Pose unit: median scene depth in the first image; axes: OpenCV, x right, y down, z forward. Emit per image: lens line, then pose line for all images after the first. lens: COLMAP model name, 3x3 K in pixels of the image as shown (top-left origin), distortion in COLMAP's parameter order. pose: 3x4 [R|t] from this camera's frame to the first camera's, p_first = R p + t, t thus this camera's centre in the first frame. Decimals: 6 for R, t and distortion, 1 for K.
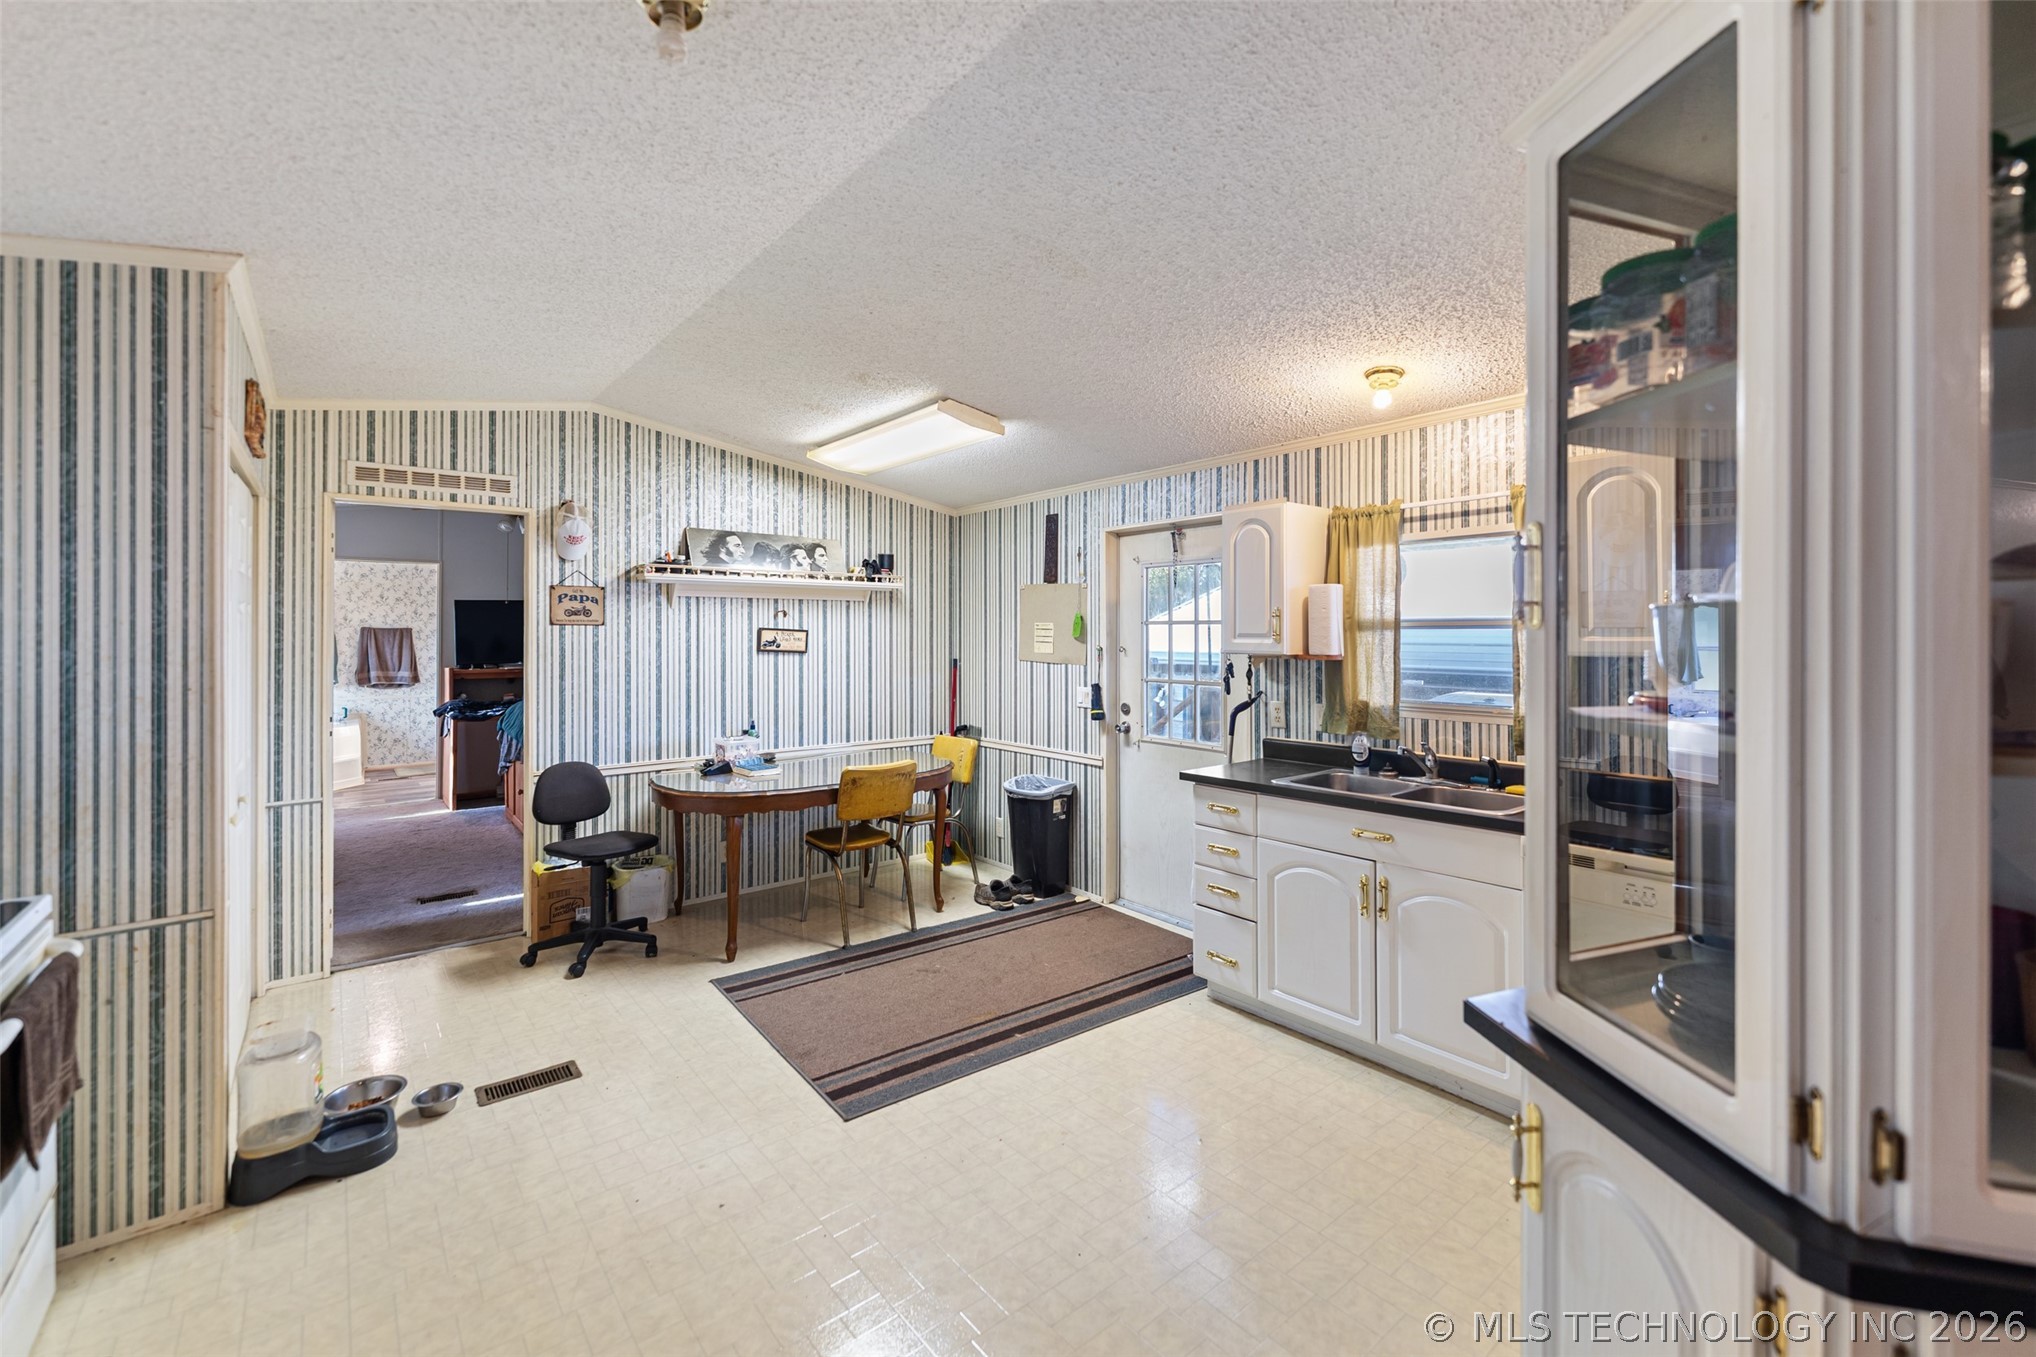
lens RADIAL K [[829.7, 0, 982.4], [0, 829.7, 627.7], [0, 0, 1]] dist [0.003525, -0.002763]
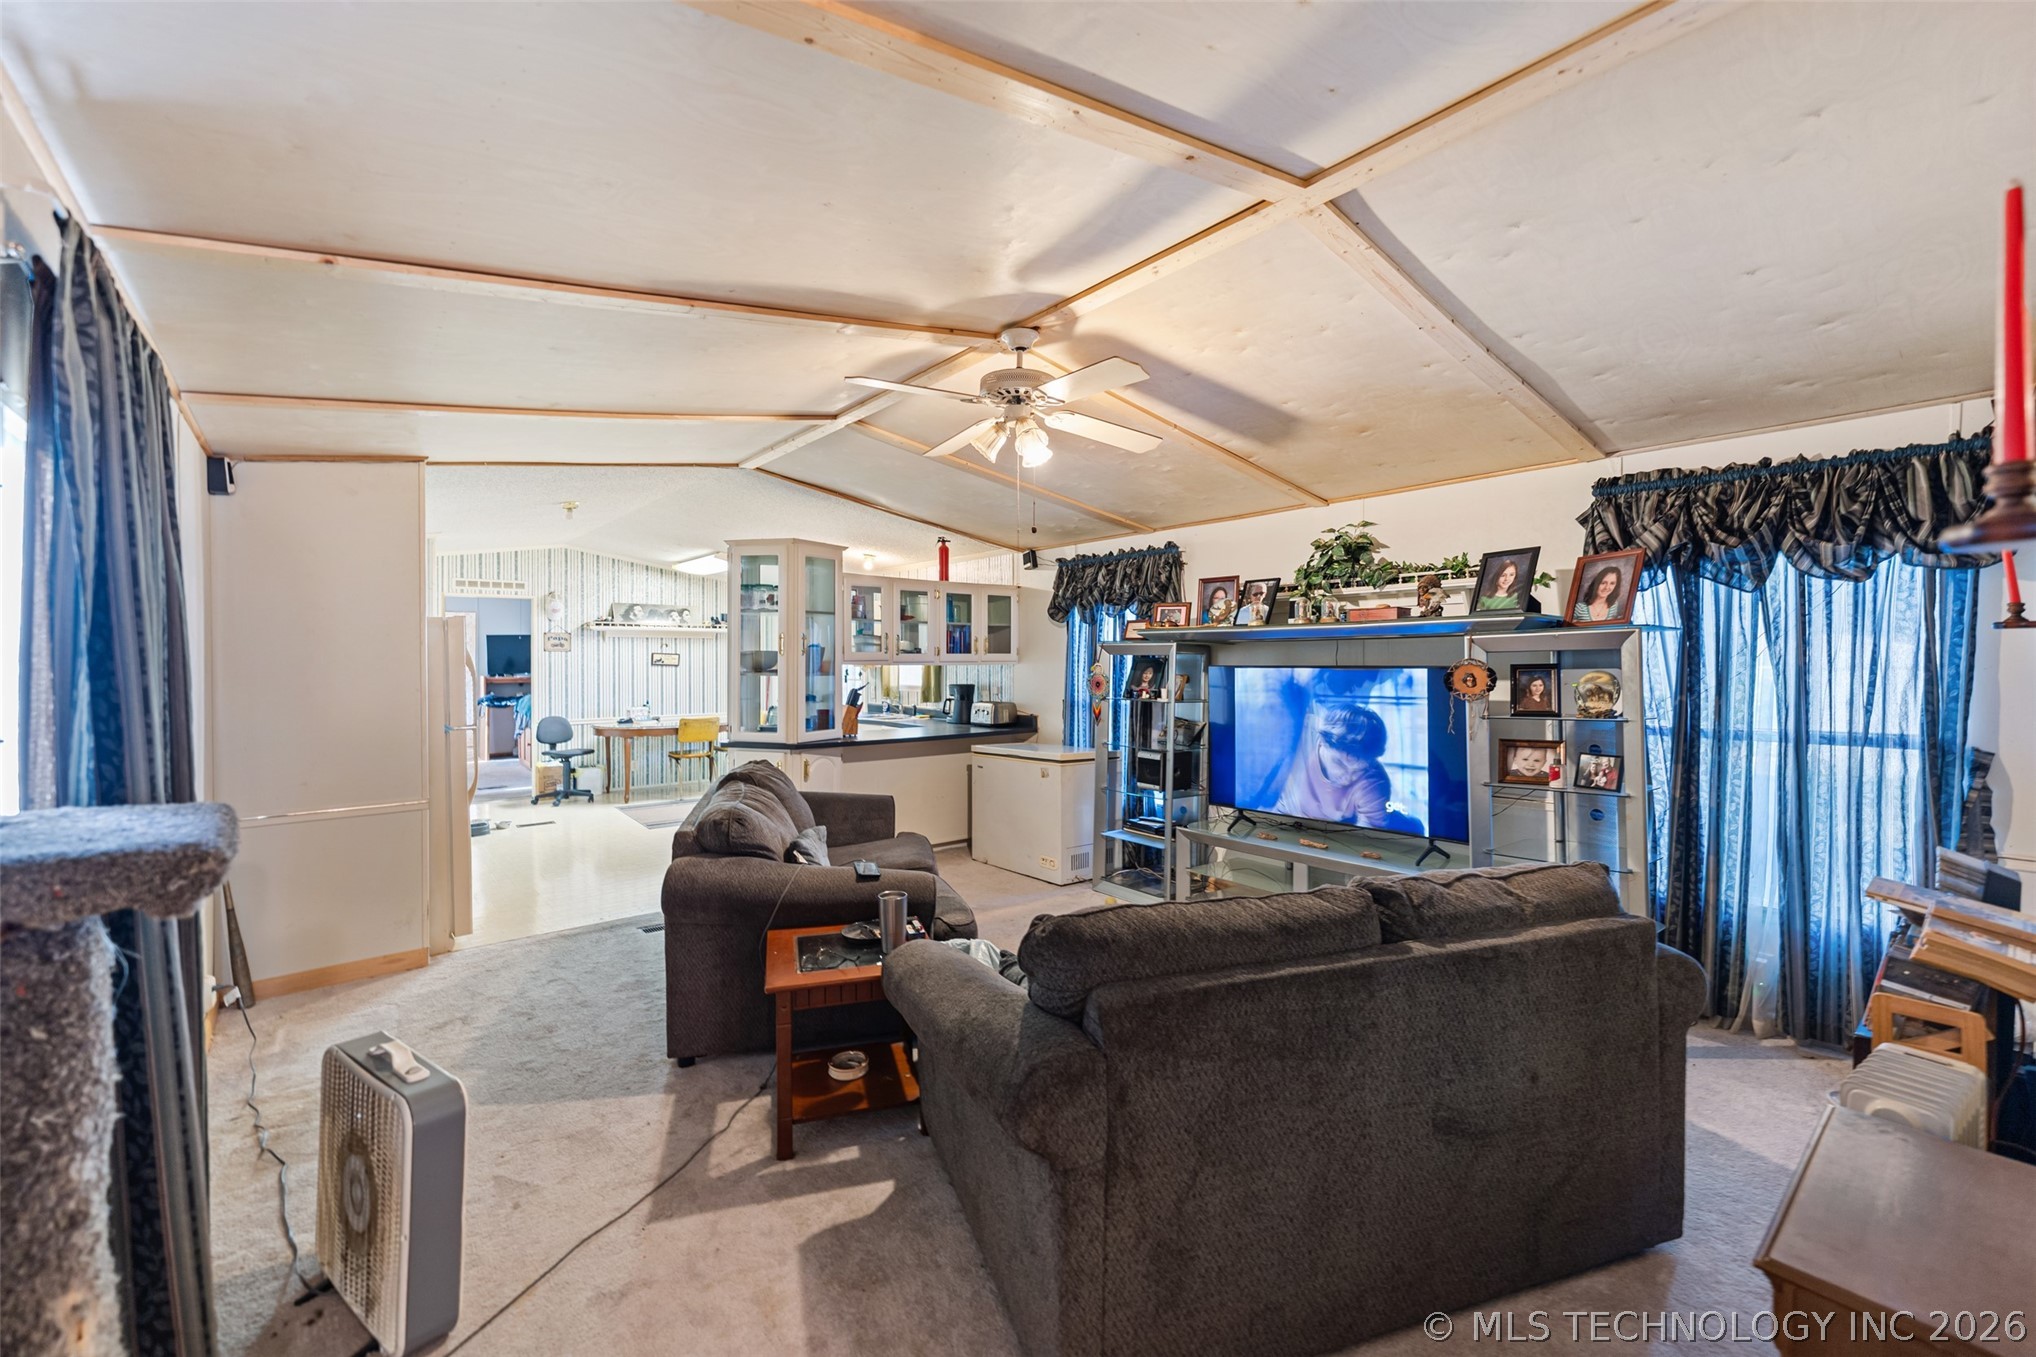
lens RADIAL K [[829.7, 0, 1000.5], [0, 829.7, 665.6], [0, 0, 1]] dist [0.003525, -0.002763]
pose [[0.999898, 0.007396, 0.012187, 0.582679], [-0.007705, 0.999644, 0.025551, -0.028201], [-0.011994, -0.025642, 0.999599, -1.067651]]
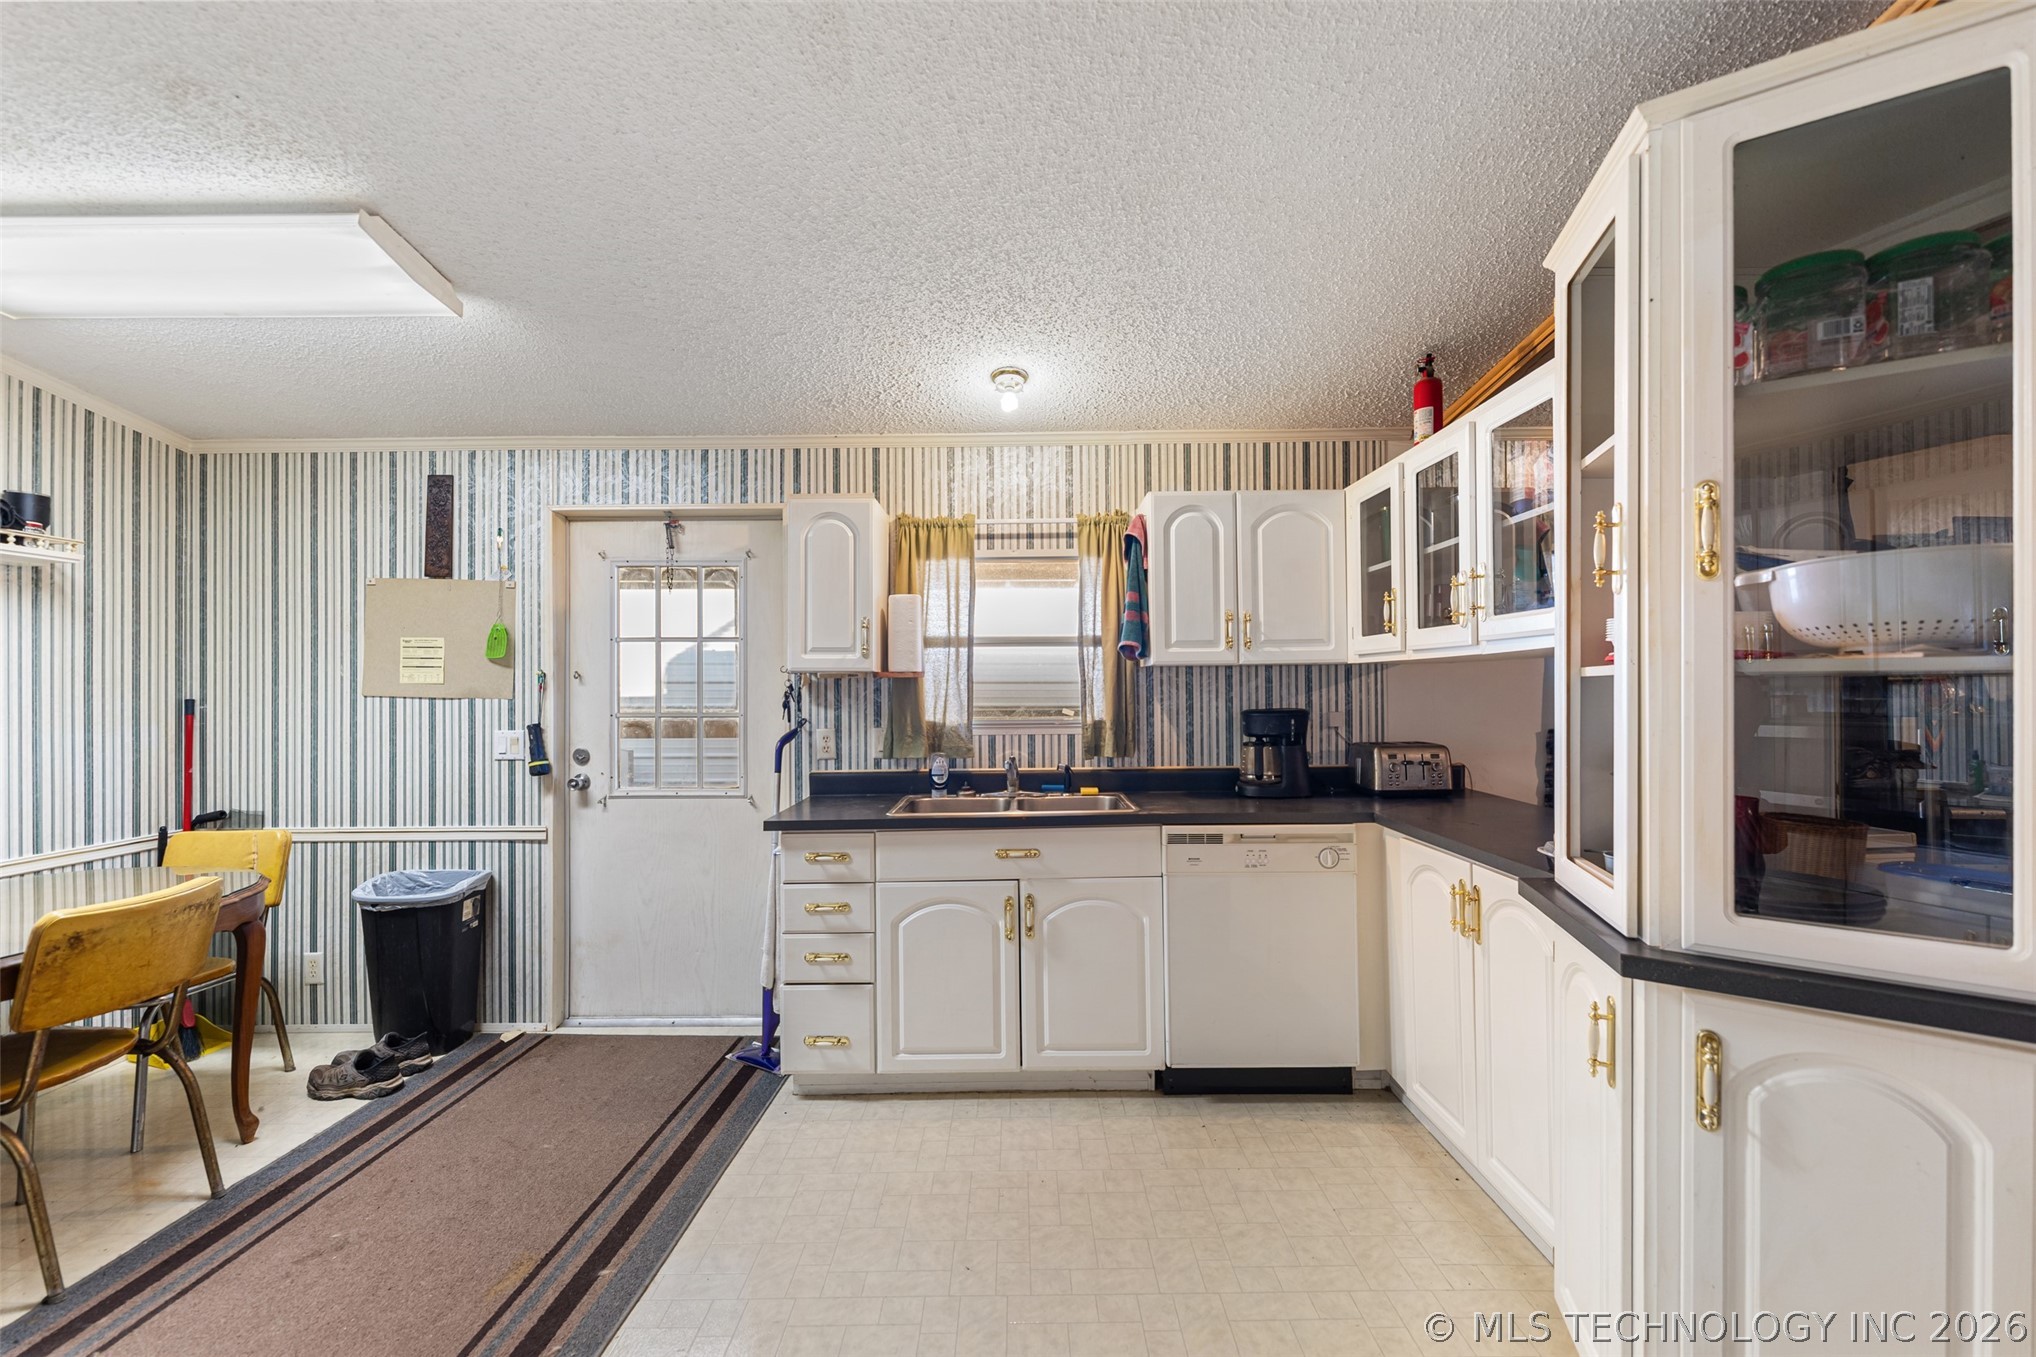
lens RADIAL K [[829.7, 0, 1015.4], [0, 829.7, 680.9], [0, 0, 1]] dist [0.003525, -0.002763]
pose [[0.617703, 0.002700, 0.786407, -0.207905], [-0.001950, 0.999996, -0.001902, 0.039127], [-0.786409, -0.000359, 0.617706, 0.301374]]
